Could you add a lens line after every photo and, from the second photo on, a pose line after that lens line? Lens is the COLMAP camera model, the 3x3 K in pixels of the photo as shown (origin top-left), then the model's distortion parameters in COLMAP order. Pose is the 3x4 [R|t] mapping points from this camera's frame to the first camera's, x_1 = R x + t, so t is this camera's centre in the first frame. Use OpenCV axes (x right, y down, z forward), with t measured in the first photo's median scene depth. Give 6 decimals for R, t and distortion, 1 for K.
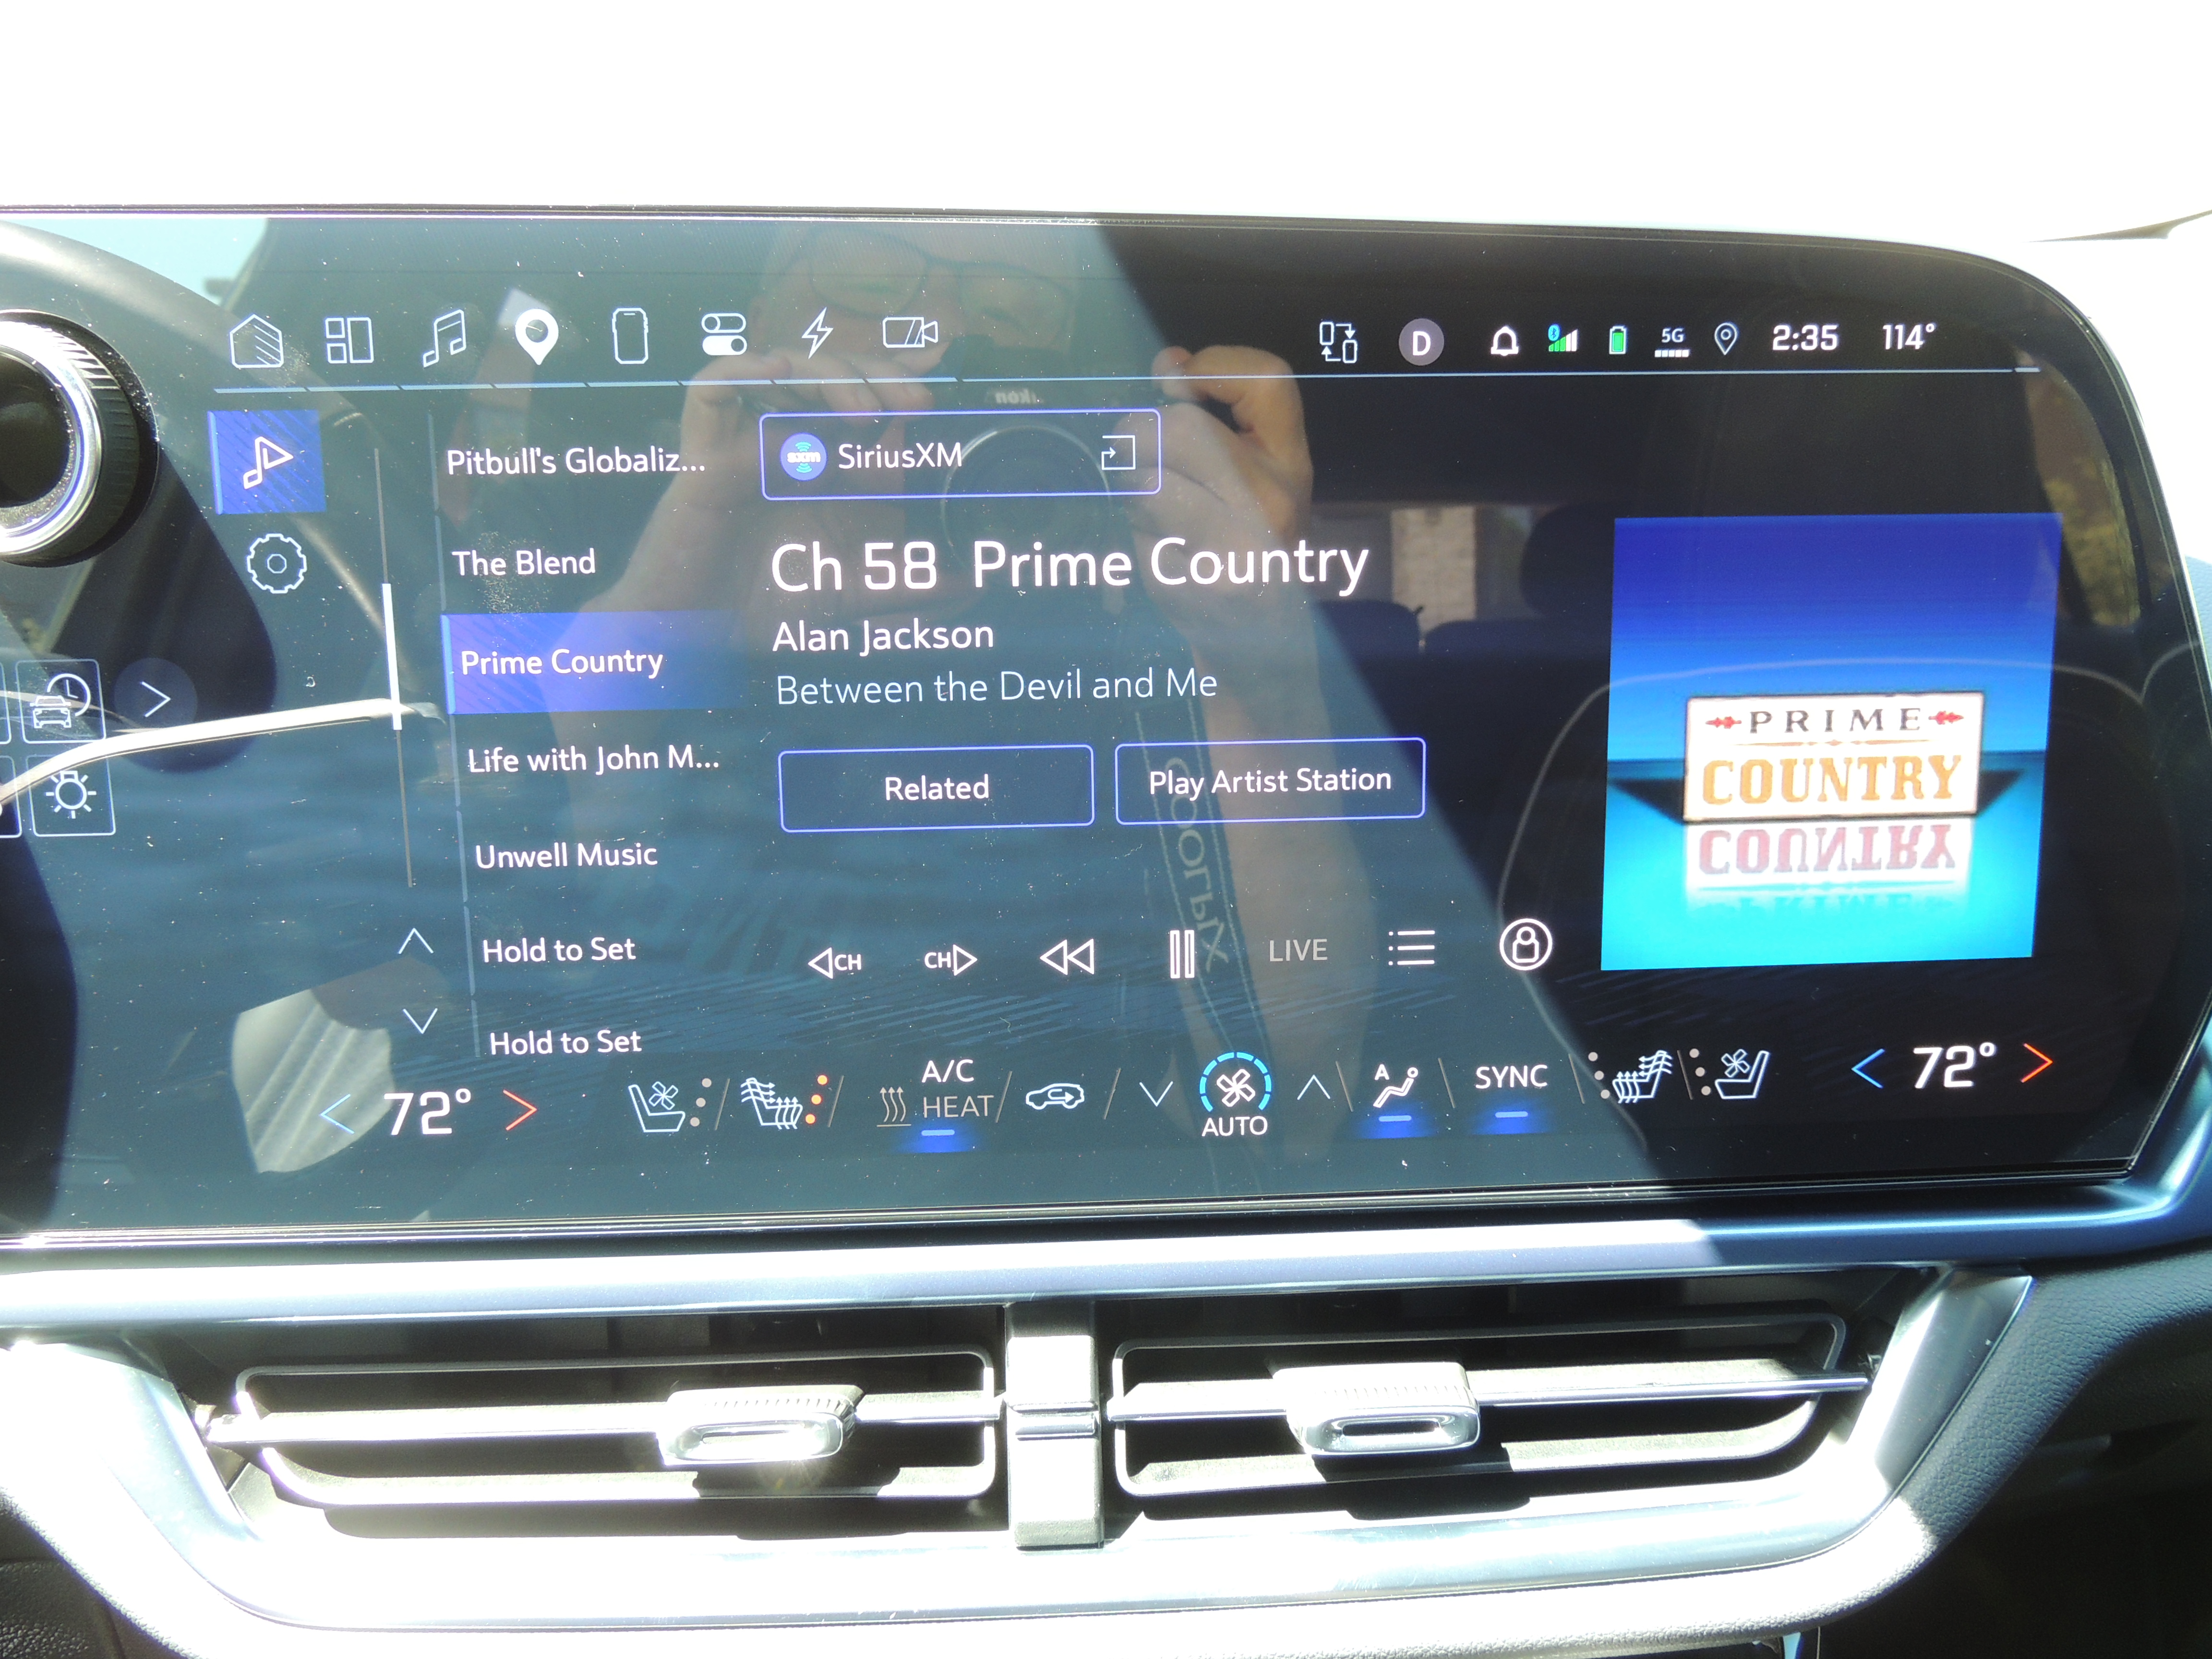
lens RADIAL K [[1897.6, 0, 1148.1], [0, 1897.6, 870.5], [0, 0, 1]] dist [-0.026199, -0.002506]
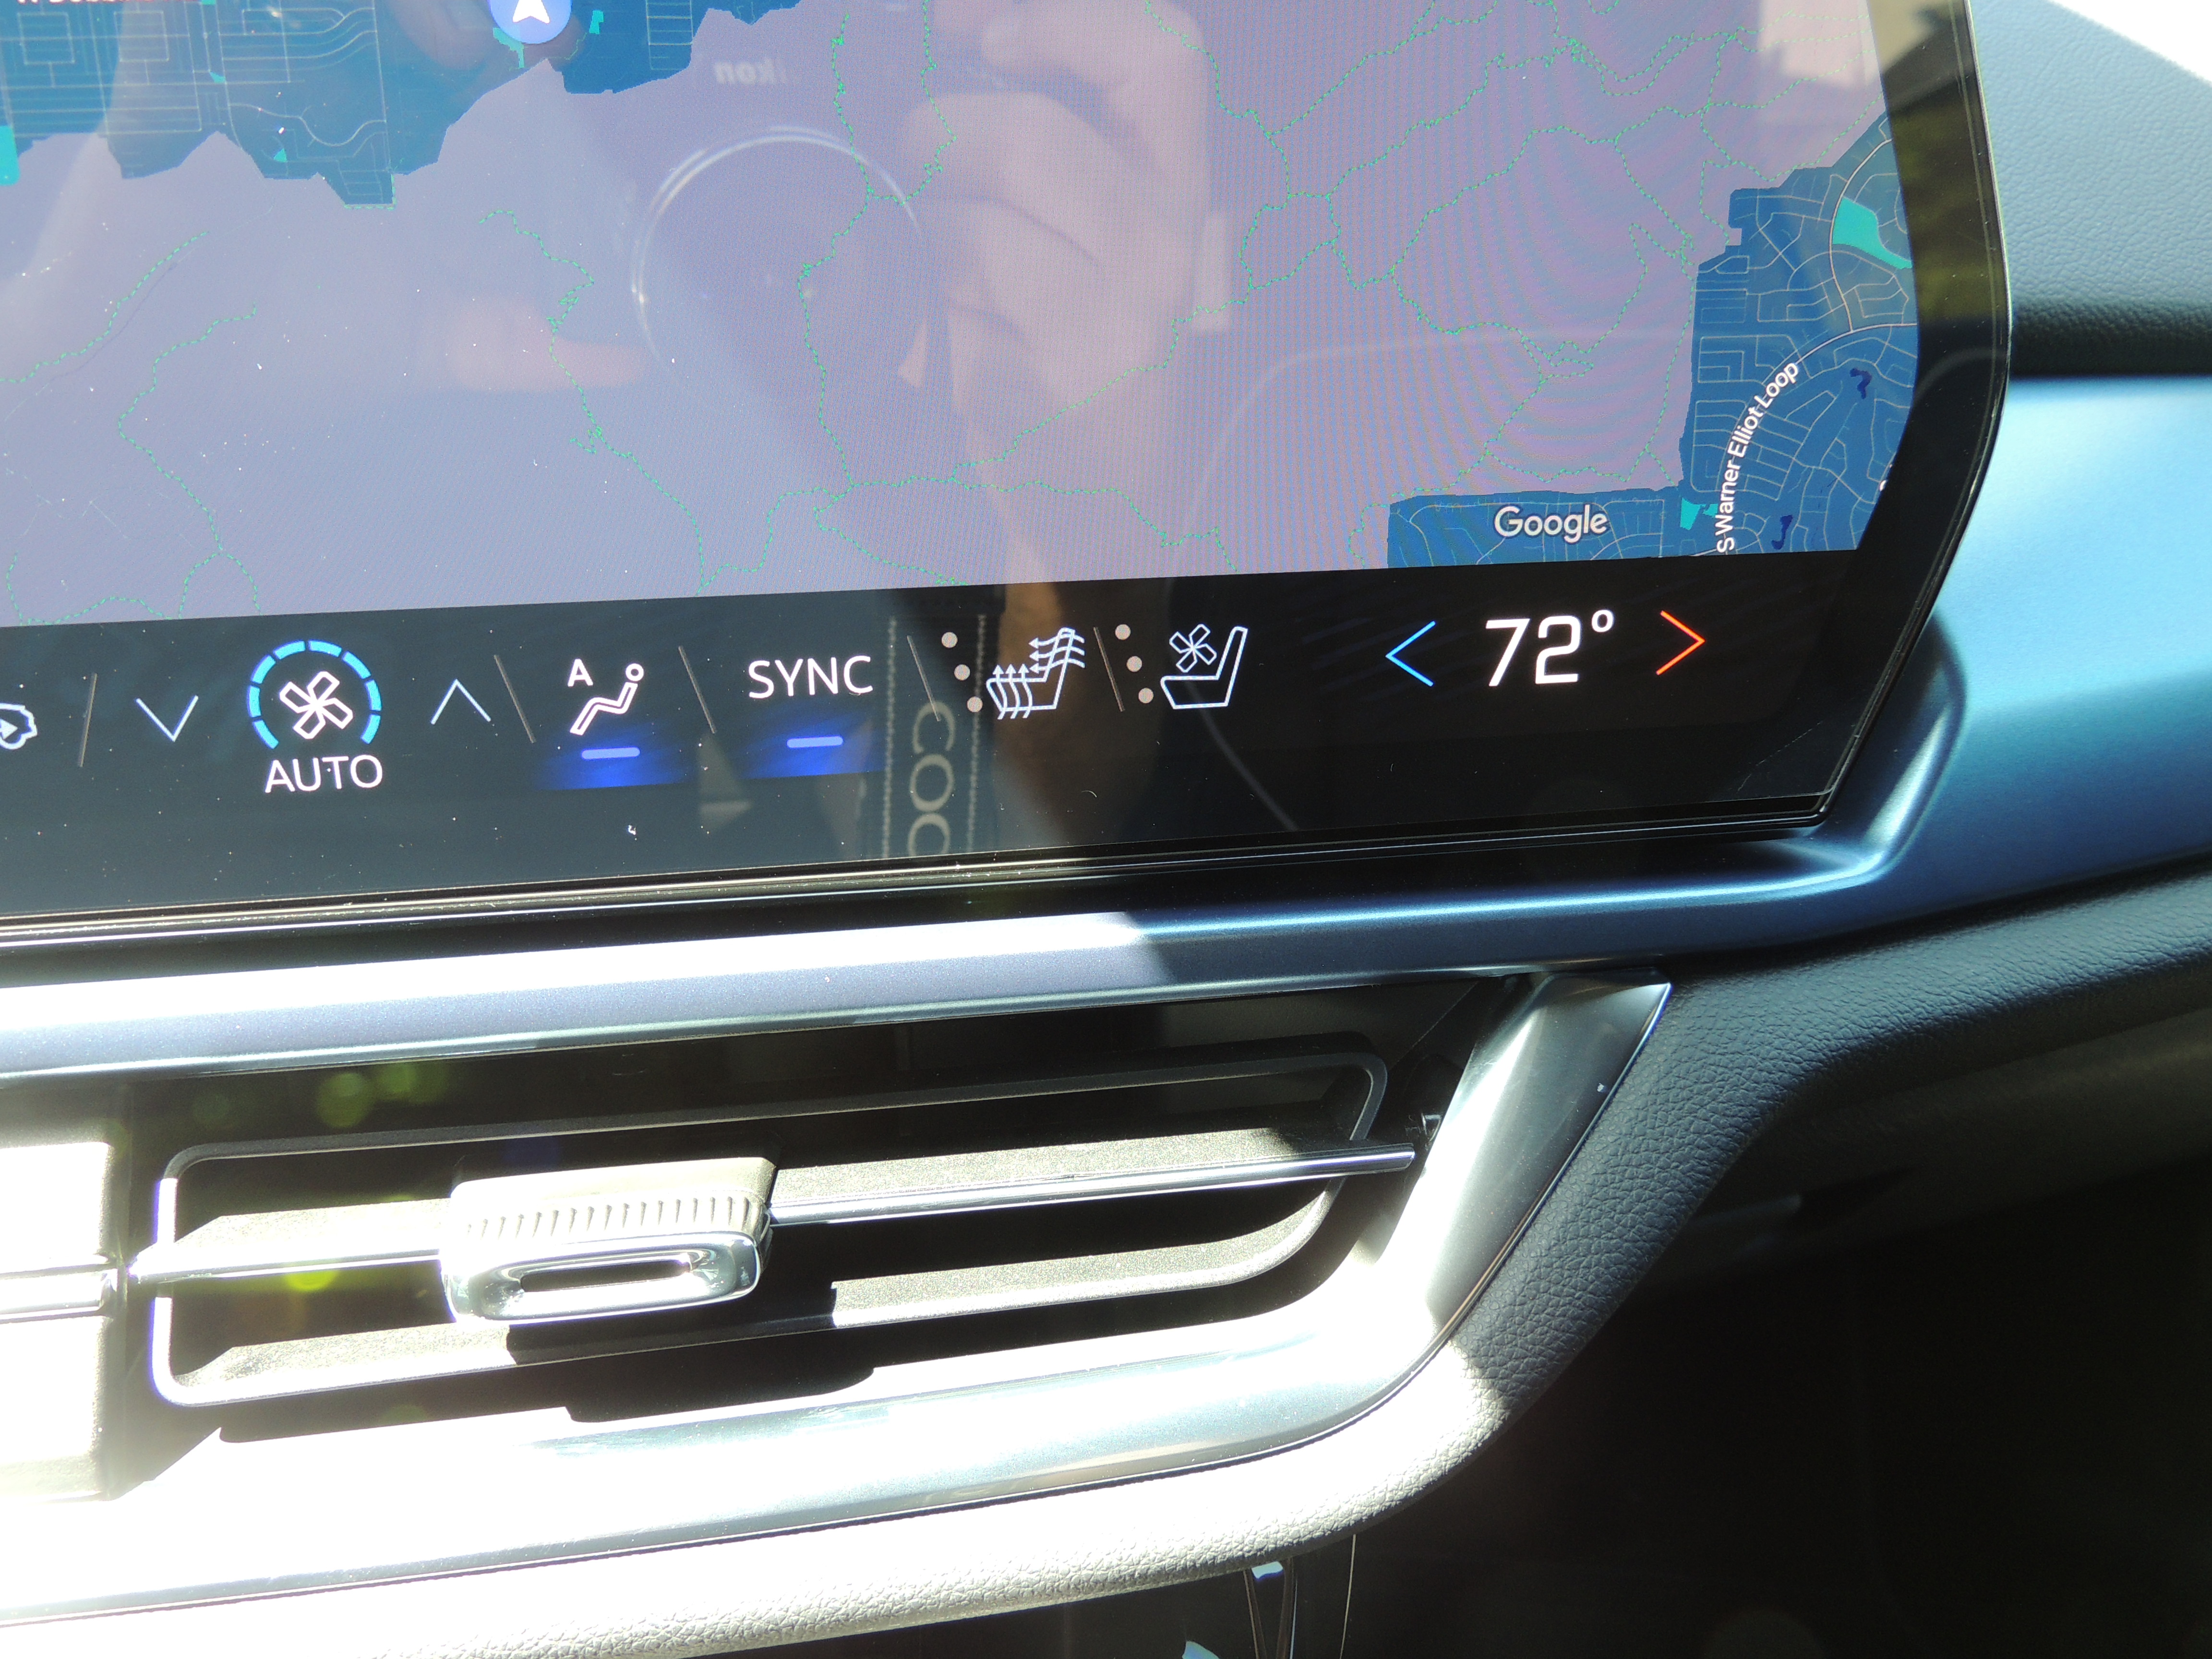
lens RADIAL K [[1897.6, 0, 1148.1], [0, 1897.6, 870.5], [0, 0, 1]] dist [-0.026199, -0.002506]
pose [[0.992313, -0.032150, 0.119505, 0.223043], [0.017460, 0.992376, 0.122000, 0.098401], [-0.122516, -0.118976, 0.985309, 0.403440]]
